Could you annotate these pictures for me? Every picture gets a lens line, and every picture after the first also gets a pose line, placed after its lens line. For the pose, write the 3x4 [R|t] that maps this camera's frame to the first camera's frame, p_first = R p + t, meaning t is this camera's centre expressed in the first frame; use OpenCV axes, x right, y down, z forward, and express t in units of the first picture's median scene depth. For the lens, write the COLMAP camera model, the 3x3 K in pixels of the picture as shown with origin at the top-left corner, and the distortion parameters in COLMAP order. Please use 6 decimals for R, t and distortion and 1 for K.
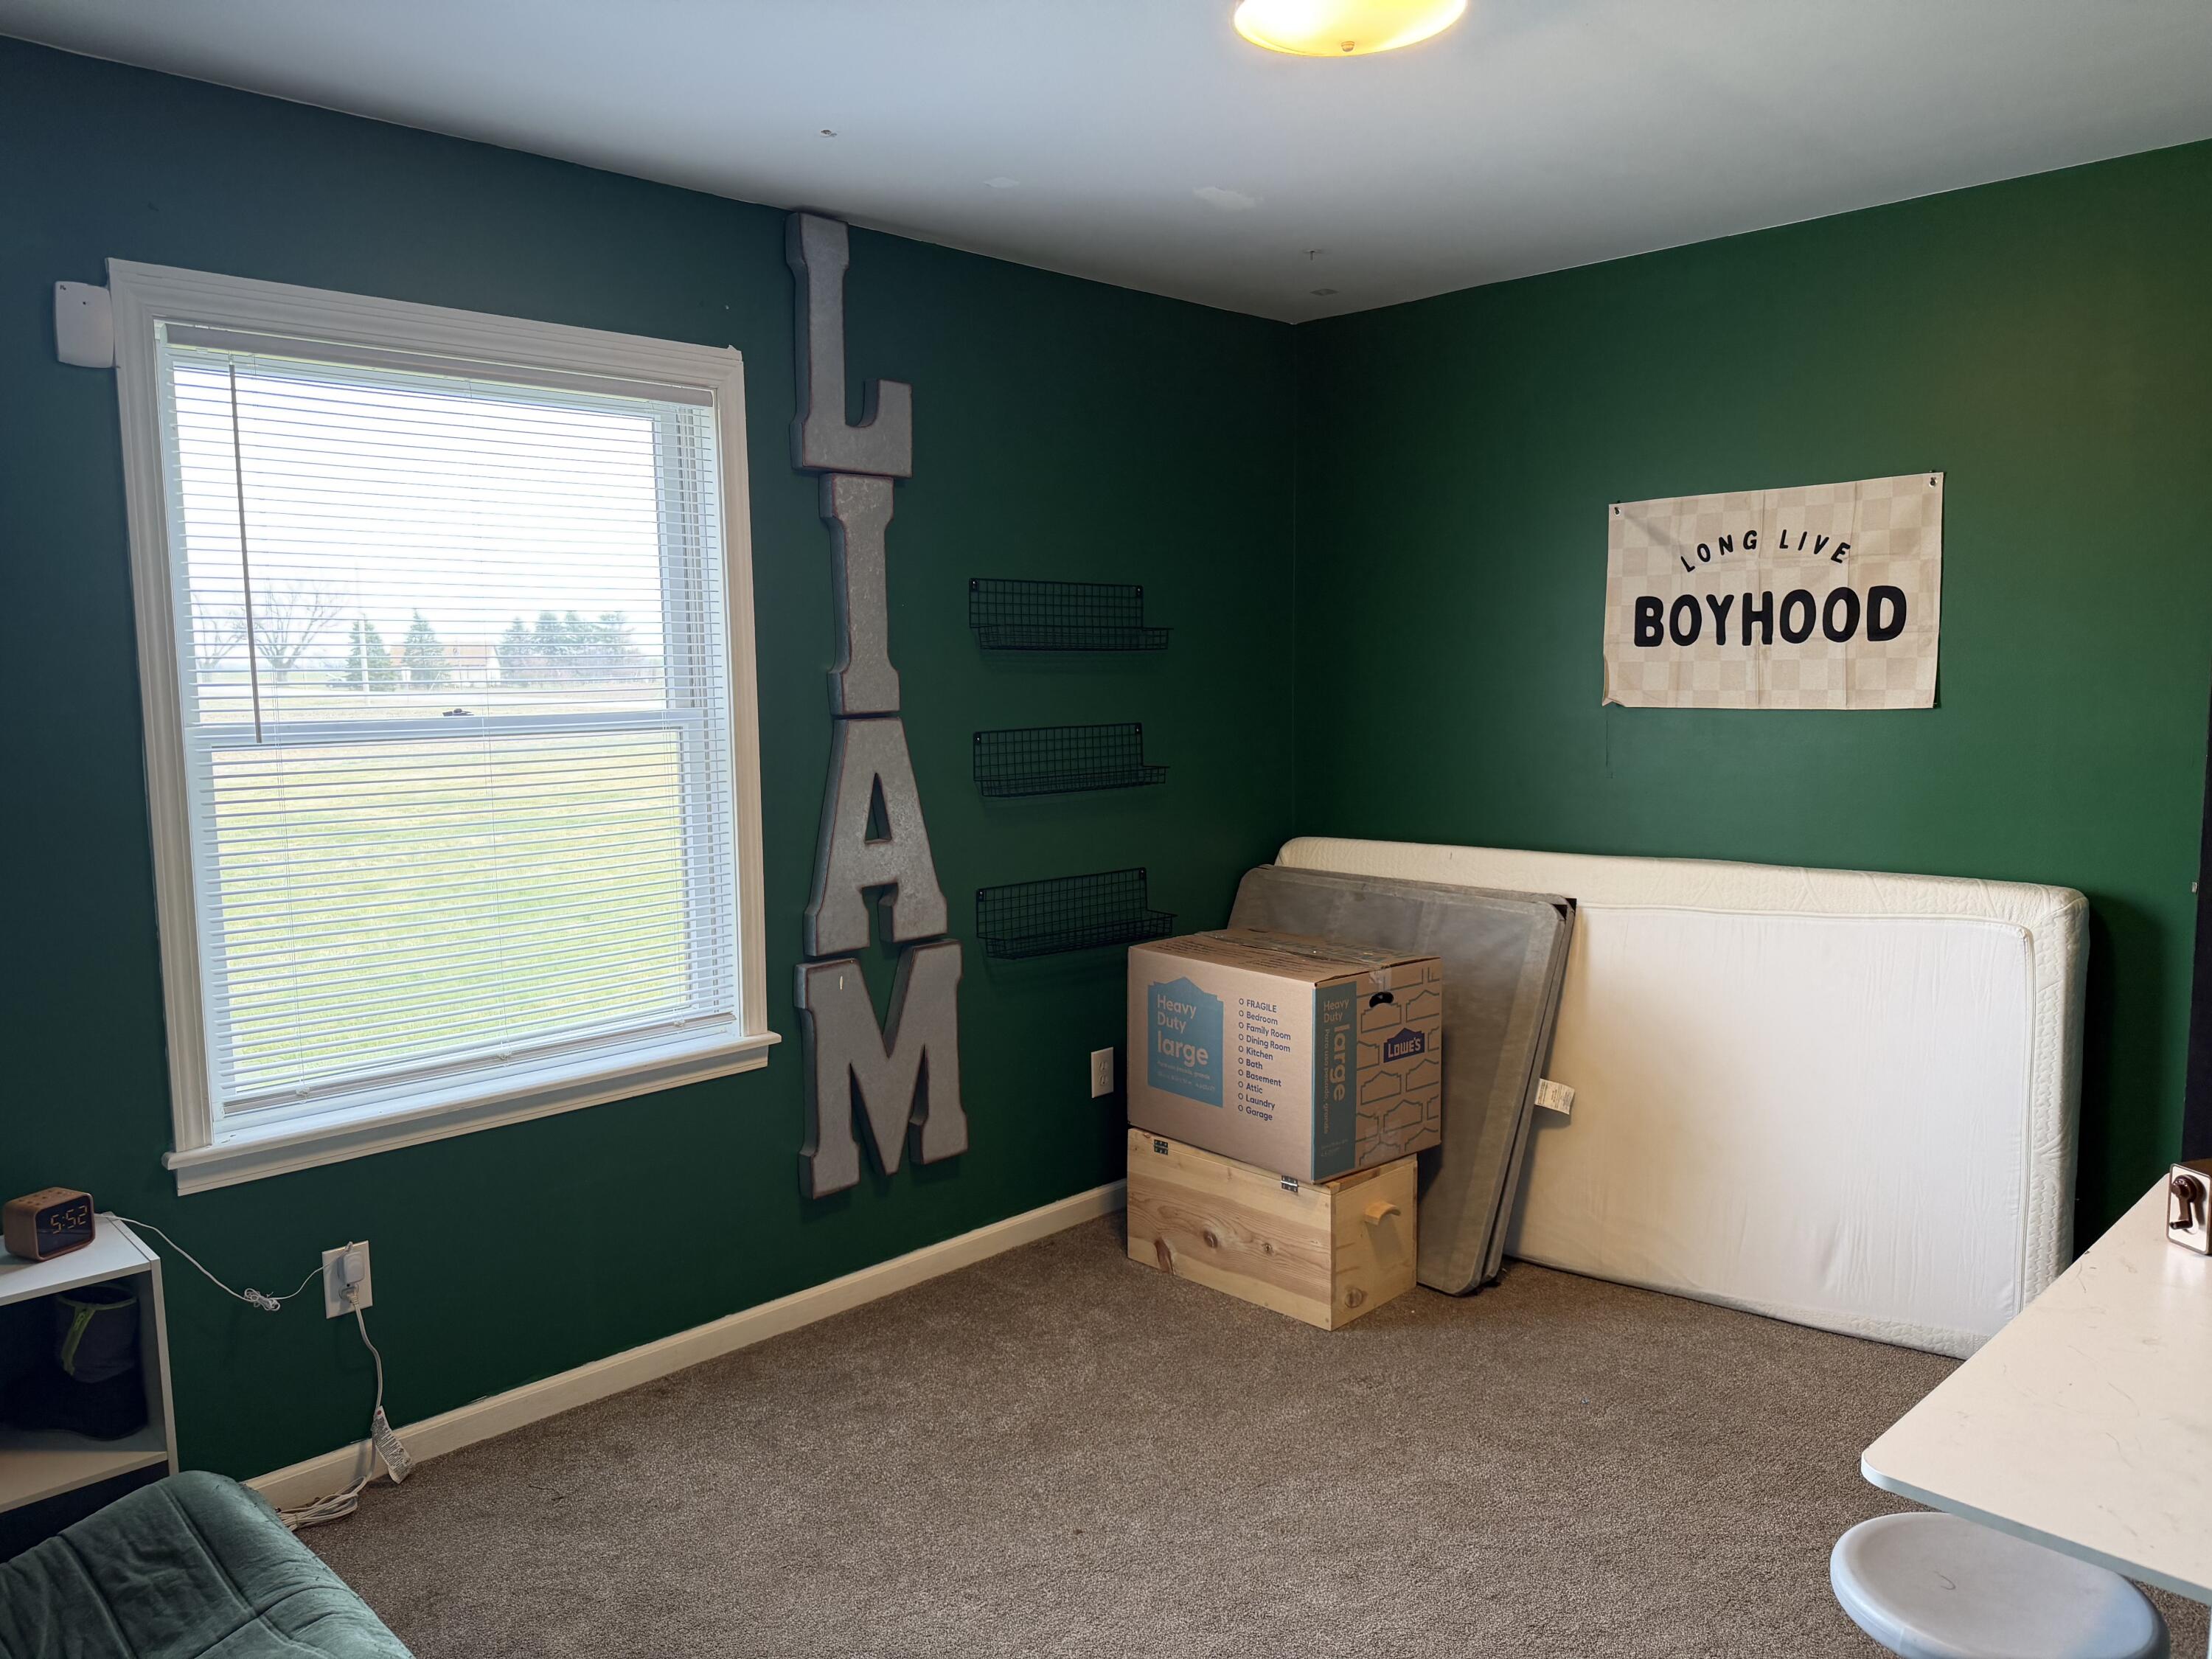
lens RADIAL K [[1537.7, 0, 1118.1], [0, 1537.7, 830.3], [0, 0, 1]] dist [0.084090, -0.139487]
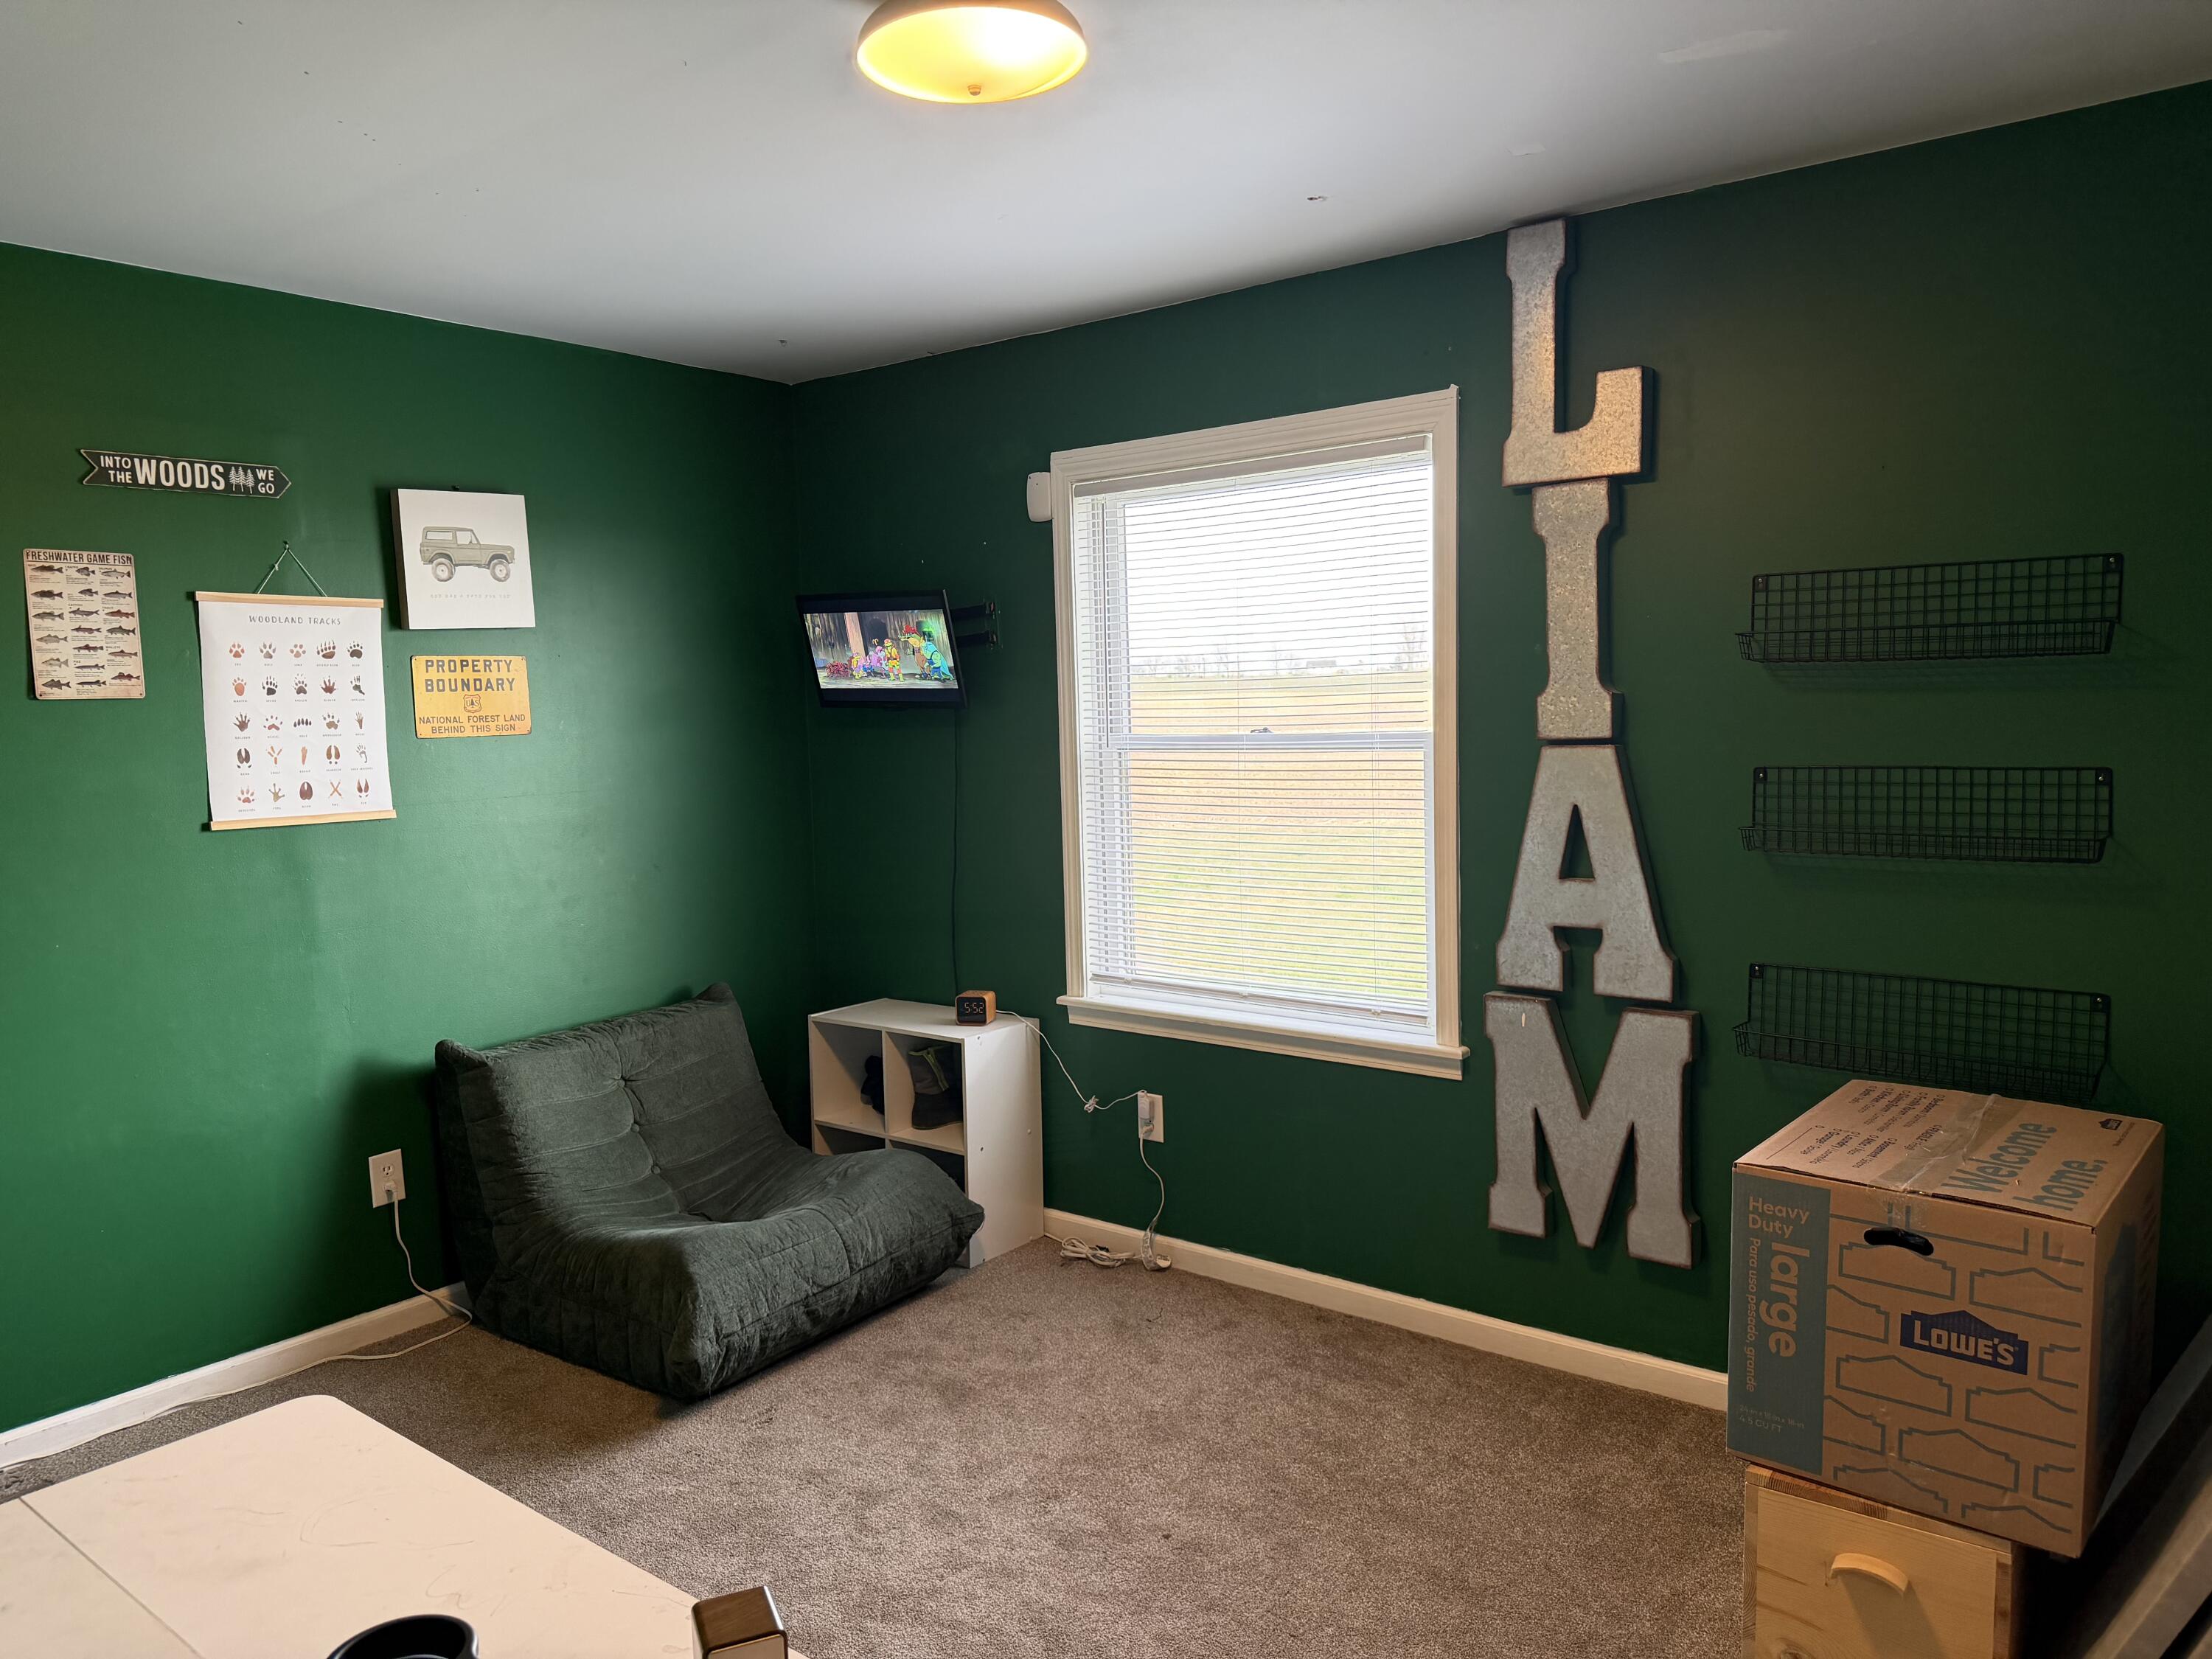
lens RADIAL K [[1518.4, 0, 1011.1], [0, 1518.4, 832.5], [0, 0, 1]] dist [0.101076, -0.146045]
pose [[0.095303, 0.096834, -0.990727, 0.722021], [-0.079139, 0.992844, 0.089428, -0.076497], [0.992297, 0.069883, 0.102285, 0.578398]]
